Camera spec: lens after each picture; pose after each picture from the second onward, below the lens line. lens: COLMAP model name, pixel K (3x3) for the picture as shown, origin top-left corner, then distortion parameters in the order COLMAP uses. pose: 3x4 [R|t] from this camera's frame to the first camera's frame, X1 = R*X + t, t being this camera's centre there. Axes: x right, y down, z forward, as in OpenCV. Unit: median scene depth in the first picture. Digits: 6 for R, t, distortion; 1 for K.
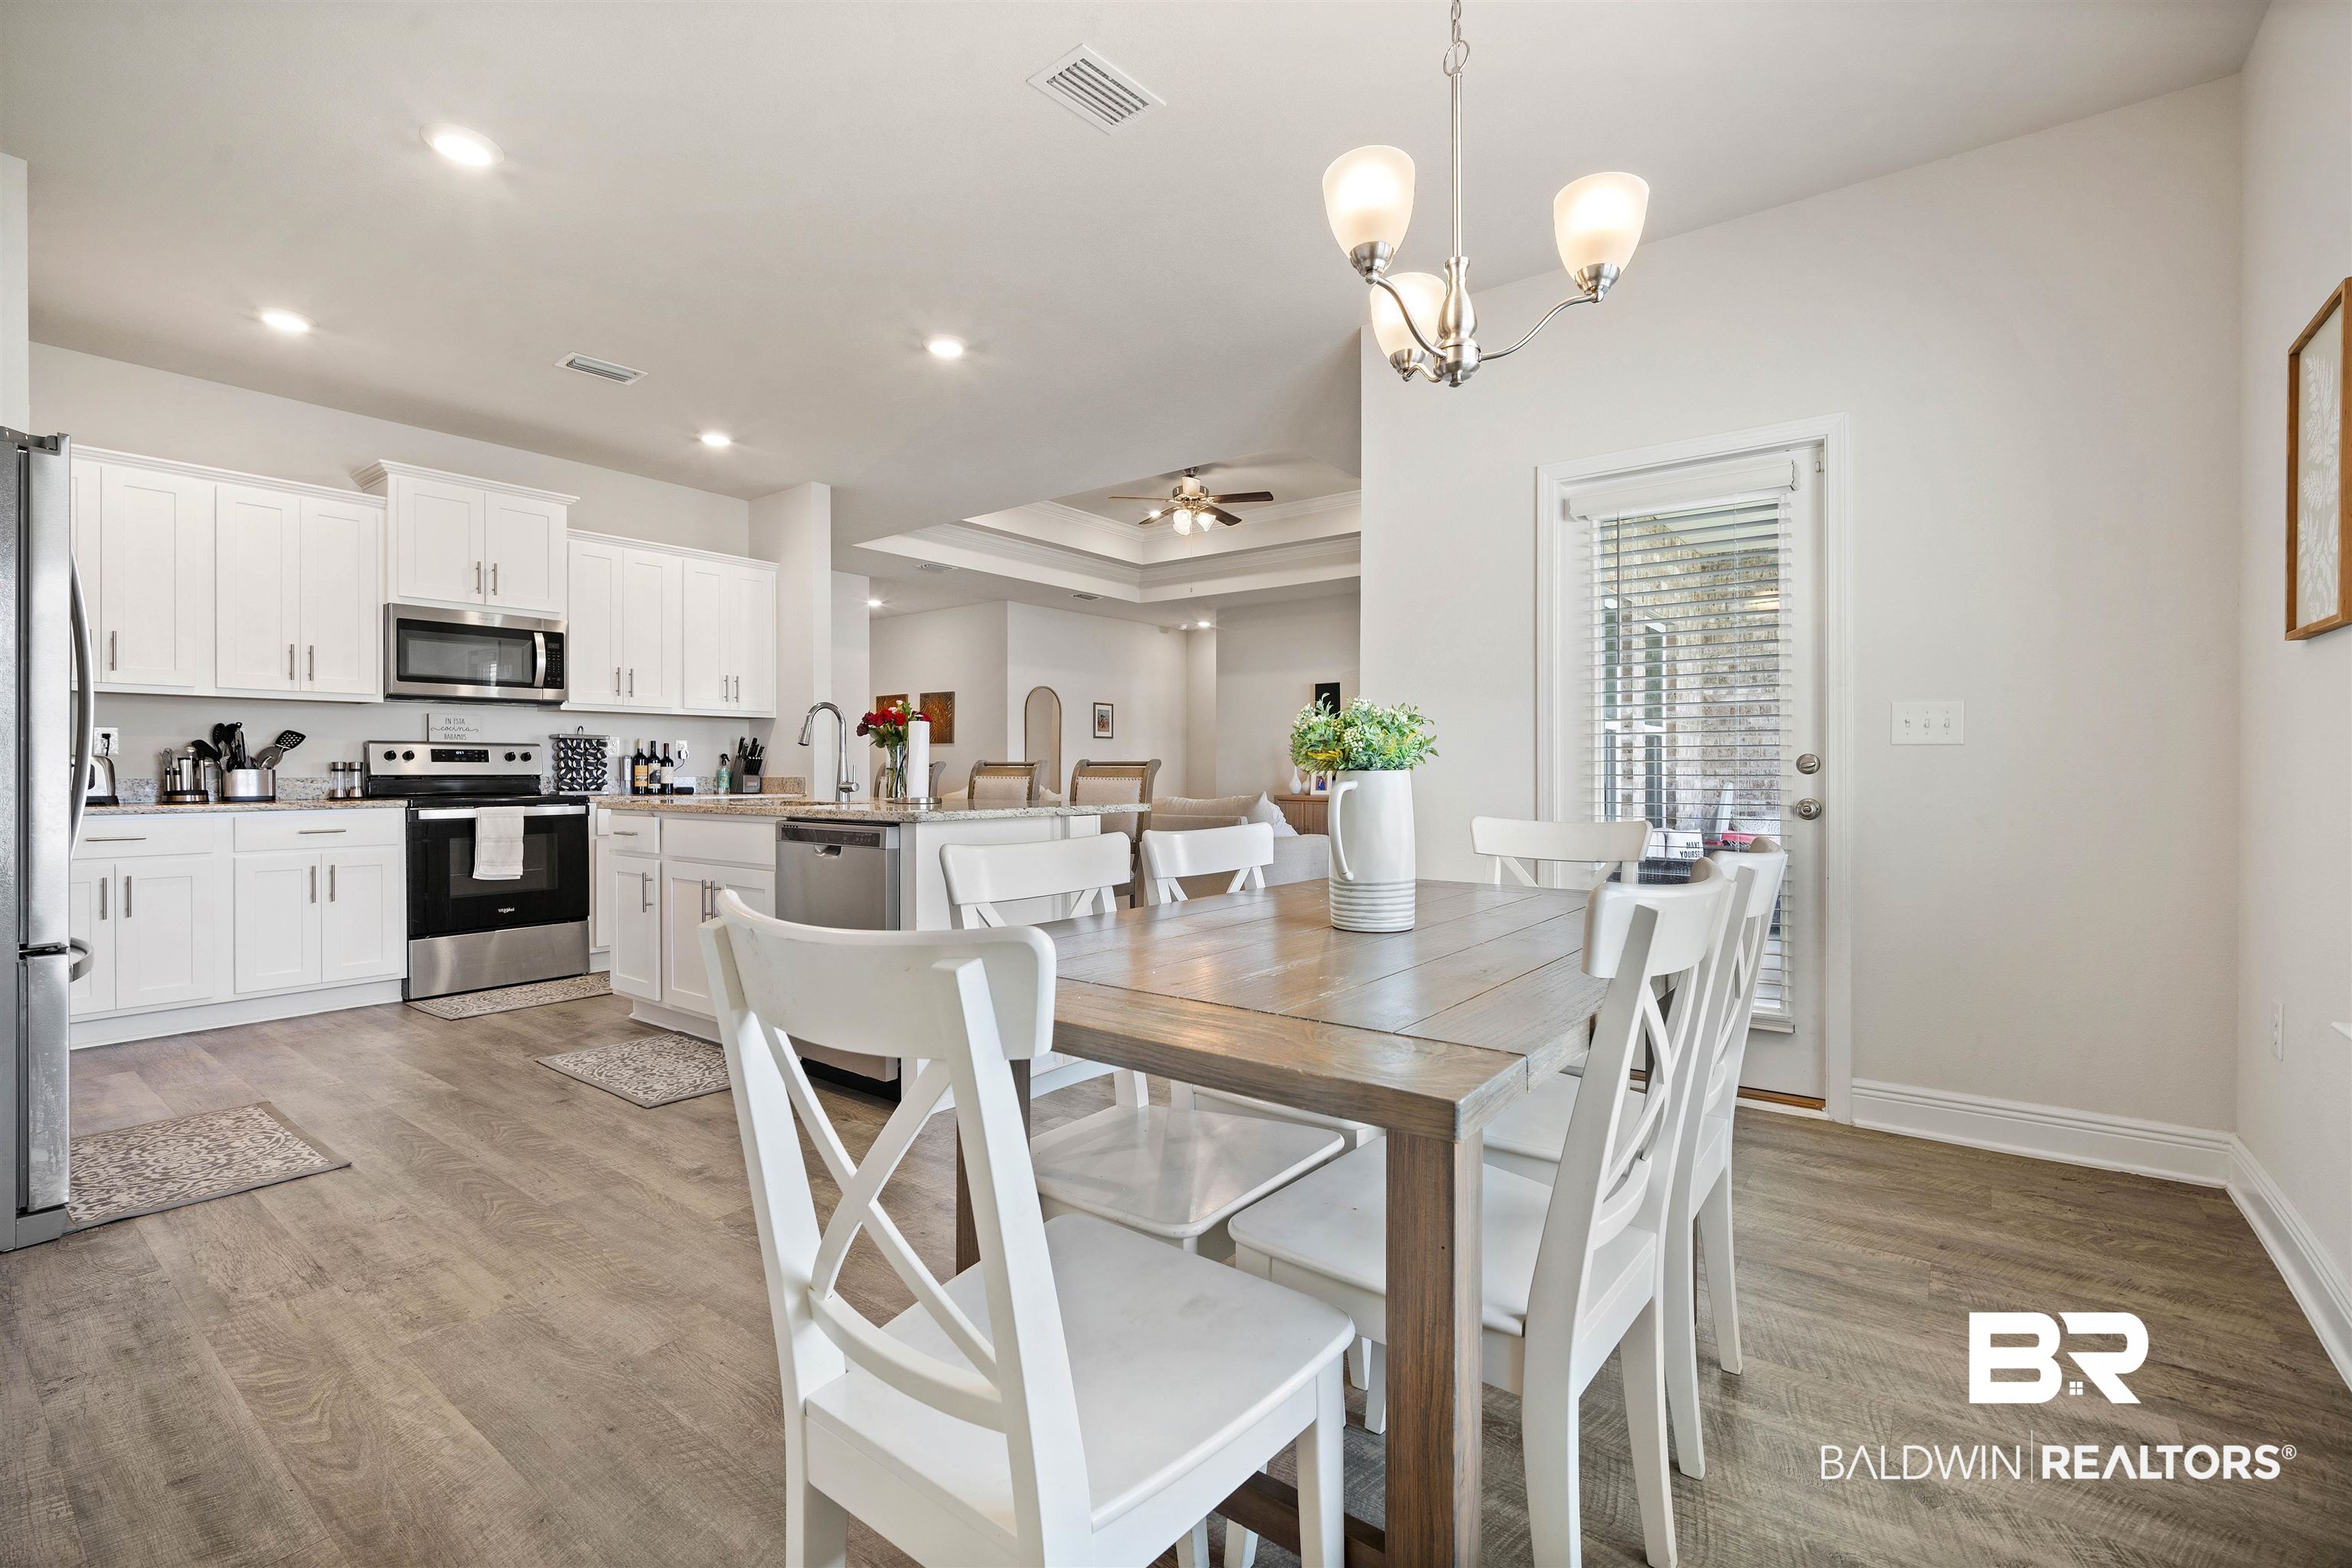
lens RADIAL K [[1038.2, 0, 1176.0], [0, 1038.2, 784.0], [0, 0, 1]] dist [-0.001513, -0.000181]
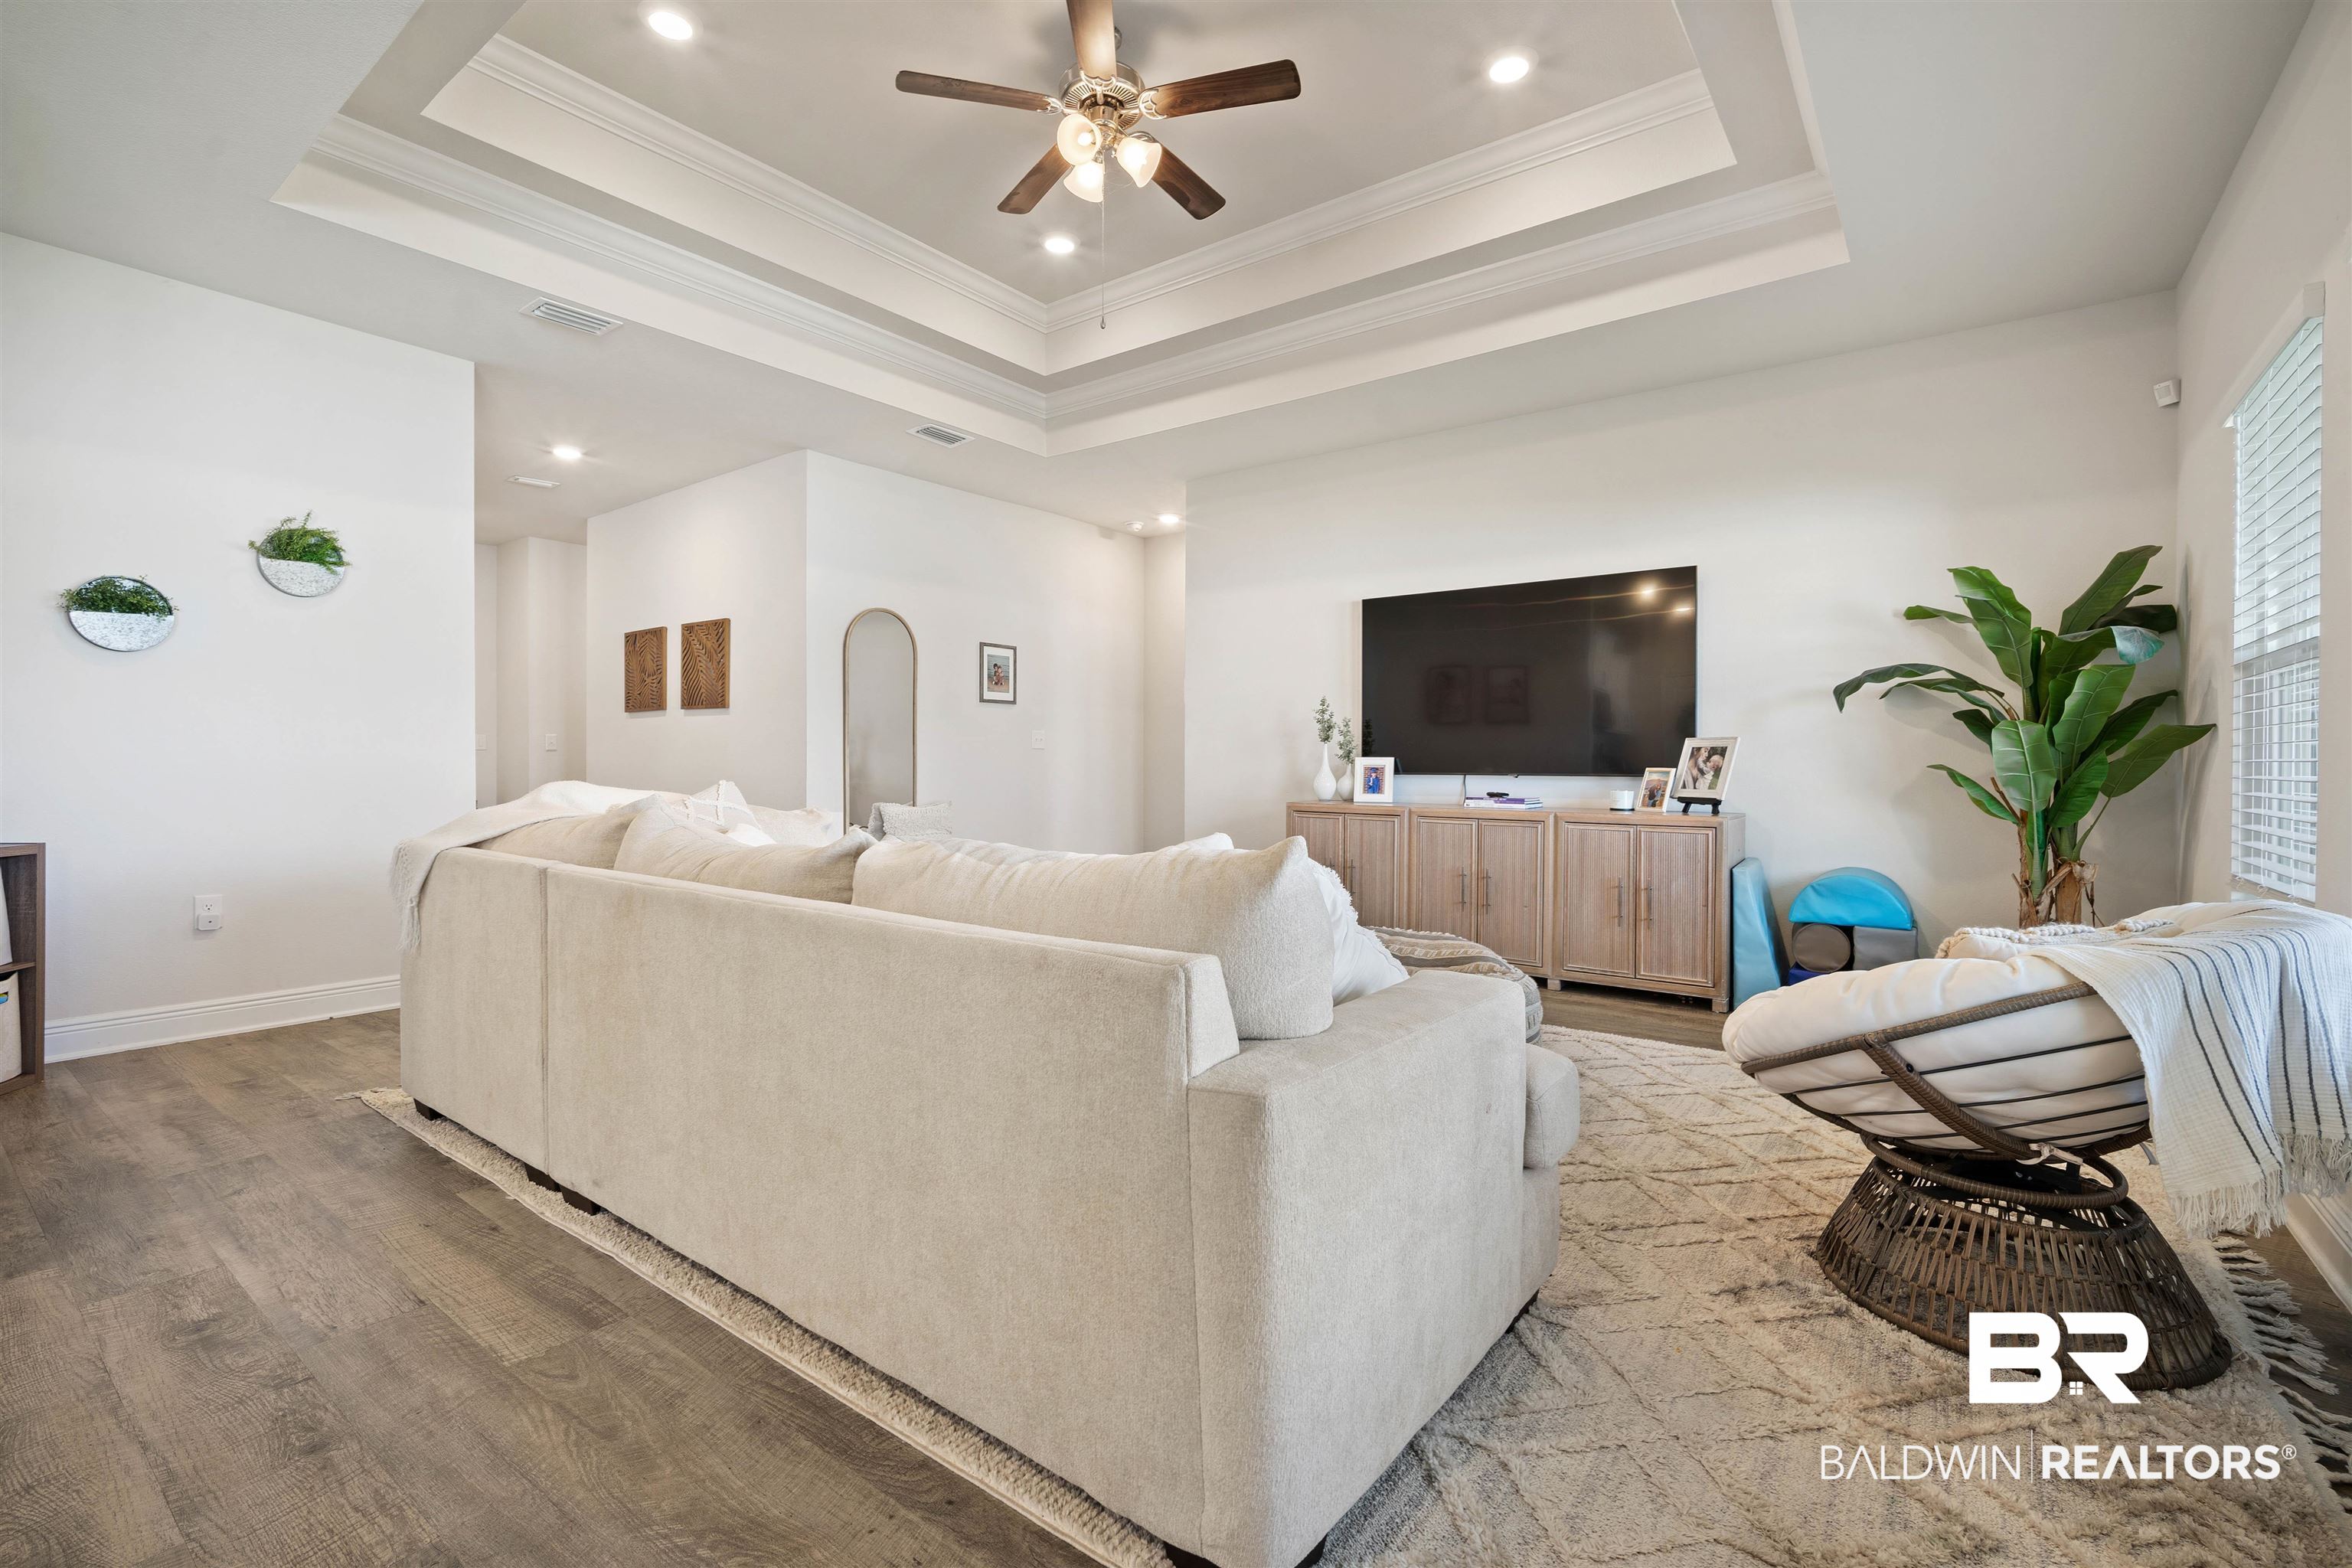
lens RADIAL K [[1038.2, 0, 1176.0], [0, 1038.2, 784.0], [0, 0, 1]] dist [-0.001513, -0.000181]
pose [[0.999983, 0.003583, 0.004563, 0.034237], [-0.003618, 0.999964, 0.007686, -0.002750], [-0.004535, -0.007702, 0.999960, 0.457997]]
